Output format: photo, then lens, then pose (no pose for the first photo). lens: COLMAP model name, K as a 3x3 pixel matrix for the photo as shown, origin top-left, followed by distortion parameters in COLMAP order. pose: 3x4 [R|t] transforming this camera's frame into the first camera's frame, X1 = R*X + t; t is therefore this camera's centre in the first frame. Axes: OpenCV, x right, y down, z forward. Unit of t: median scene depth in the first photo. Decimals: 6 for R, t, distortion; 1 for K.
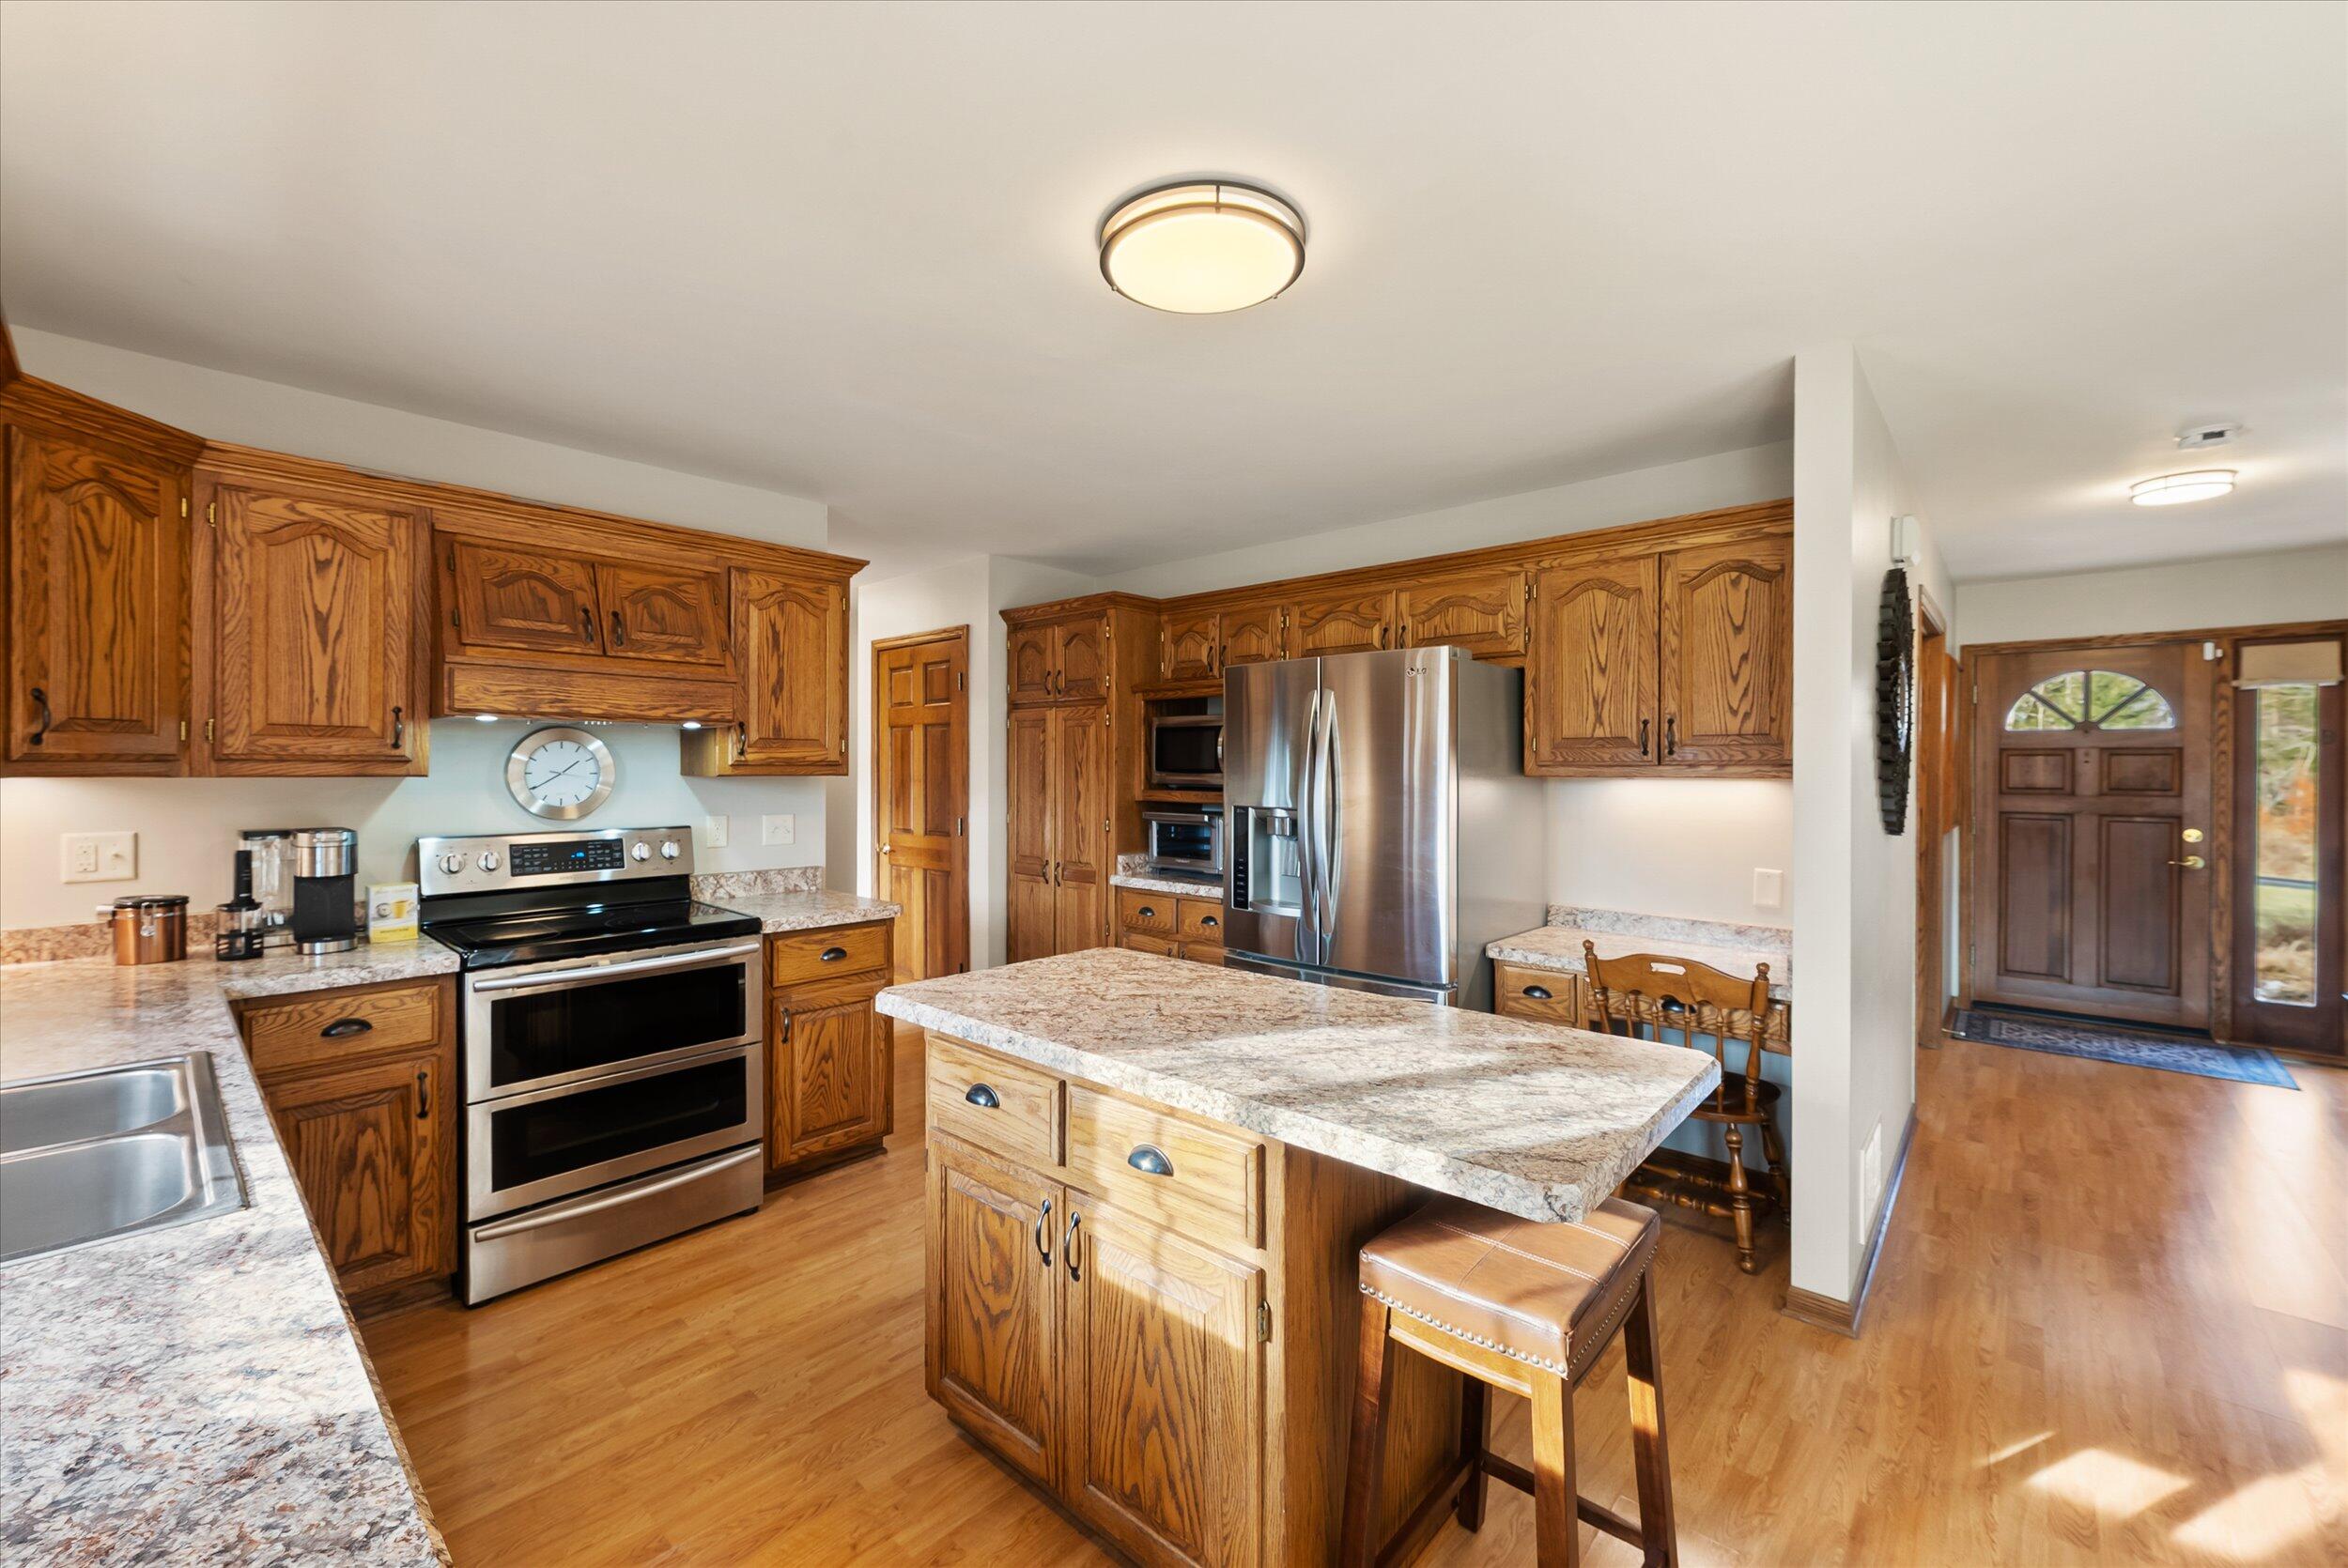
lens RADIAL K [[925.7, 0, 1179.8], [0, 925.7, 770.4], [0, 0, 1]] dist [-0.000178, 0.000063]
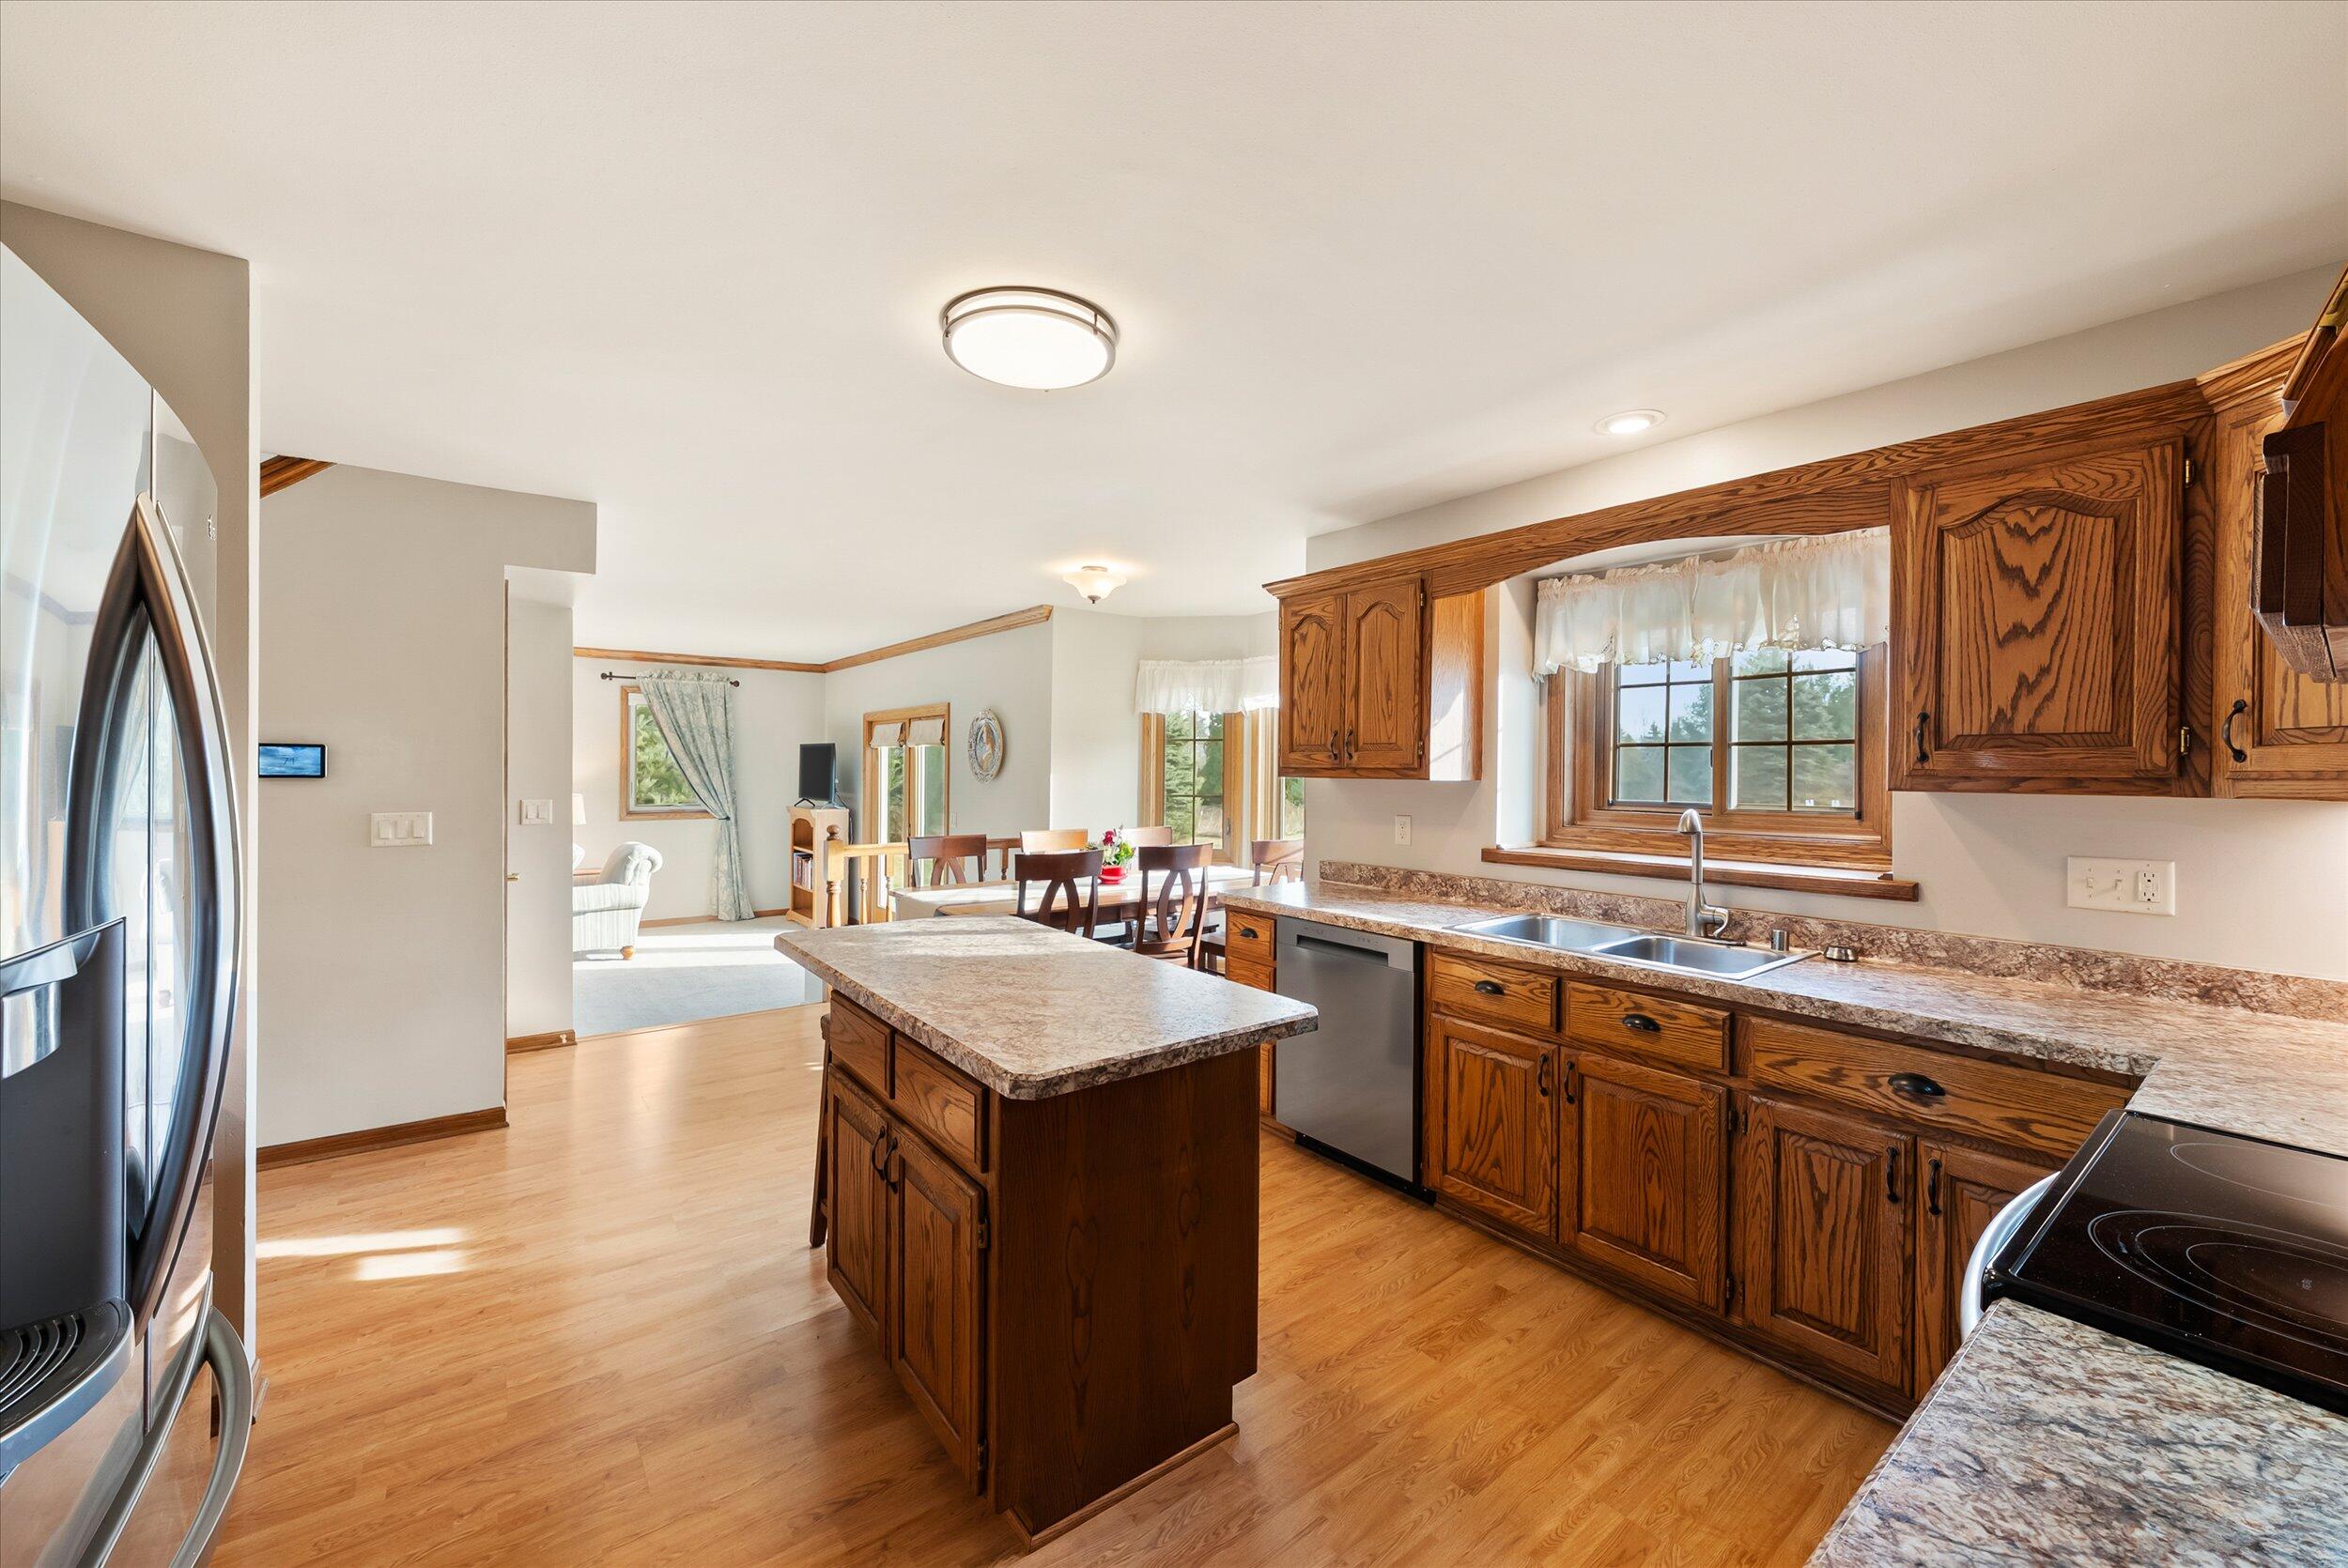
lens RADIAL K [[925.7, 0, 1179.8], [0, 925.7, 770.4], [0, 0, 1]] dist [-0.000178, 0.000063]
pose [[-0.984414, -0.010196, 0.175570, -0.256480], [-0.009524, 0.999944, 0.004668, -0.010346], [-0.175608, 0.002923, -0.984456, 1.459234]]
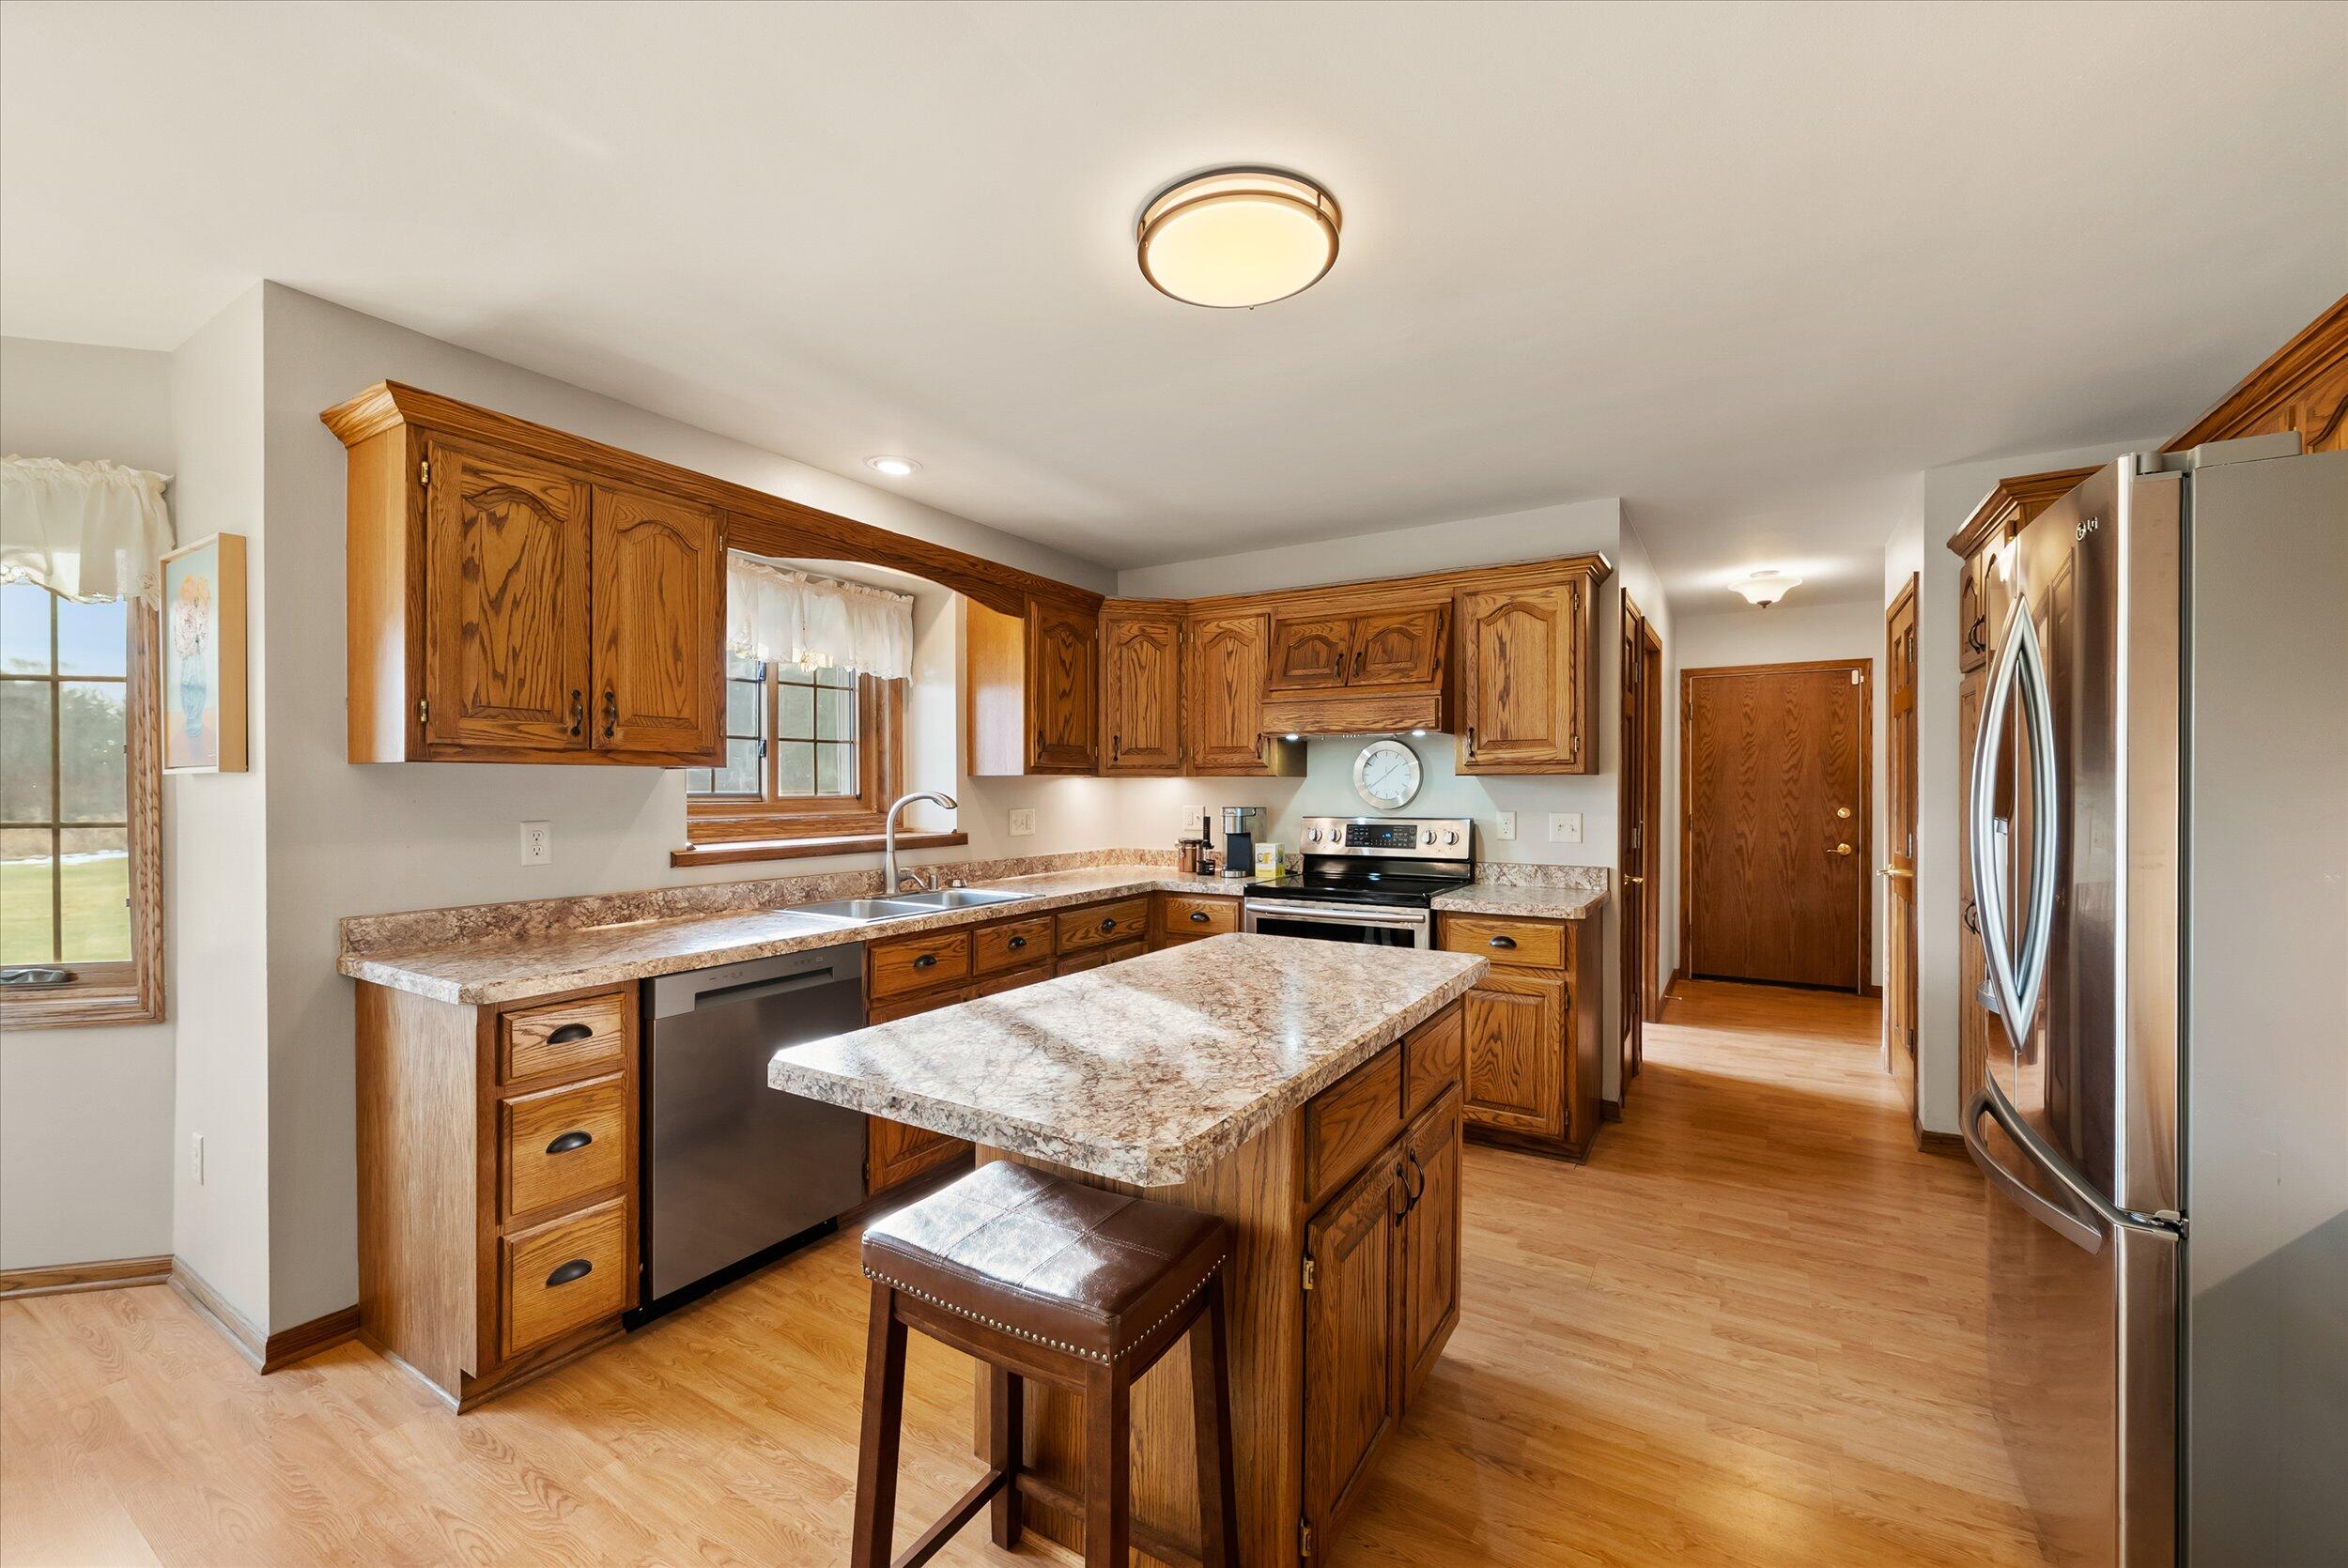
lens RADIAL K [[940.0, 0, 1175.7], [0, 940.0, 791.2], [0, 0, 1]] dist [-0.000846, -0.000064]
pose [[0.190585, 0.001147, -0.981670, 0.701973], [0.001199, 0.999998, 0.001401, 0.028482], [0.981670, -0.001444, 0.190584, 0.499847]]
